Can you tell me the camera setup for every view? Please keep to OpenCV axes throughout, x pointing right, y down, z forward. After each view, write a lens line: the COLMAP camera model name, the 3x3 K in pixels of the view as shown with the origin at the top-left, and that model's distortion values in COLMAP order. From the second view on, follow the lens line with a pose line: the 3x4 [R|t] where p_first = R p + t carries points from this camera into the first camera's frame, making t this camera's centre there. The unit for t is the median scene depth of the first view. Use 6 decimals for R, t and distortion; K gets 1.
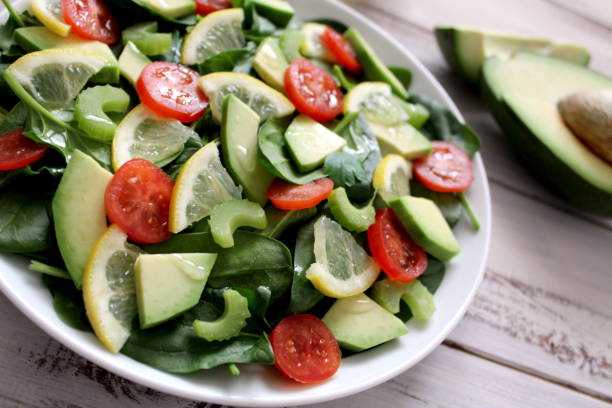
lens RADIAL K [[643.3, 0, 307.0], [0, 643.3, 203.0], [0, 0, 1]] dist [-0.096926, 0.000000]
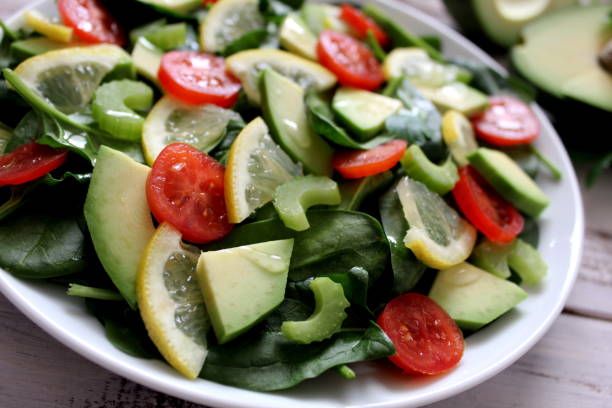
lens RADIAL K [[592.0, 0, 302.3], [0, 592.0, 209.8], [0, 0, 1]] dist [-0.100803, 0.000000]
pose [[0.983182, -0.182609, 0.002490, -0.118546], [0.182312, 0.980600, -0.072017, 0.095525], [0.010709, 0.071260, 0.997400, 0.236897]]
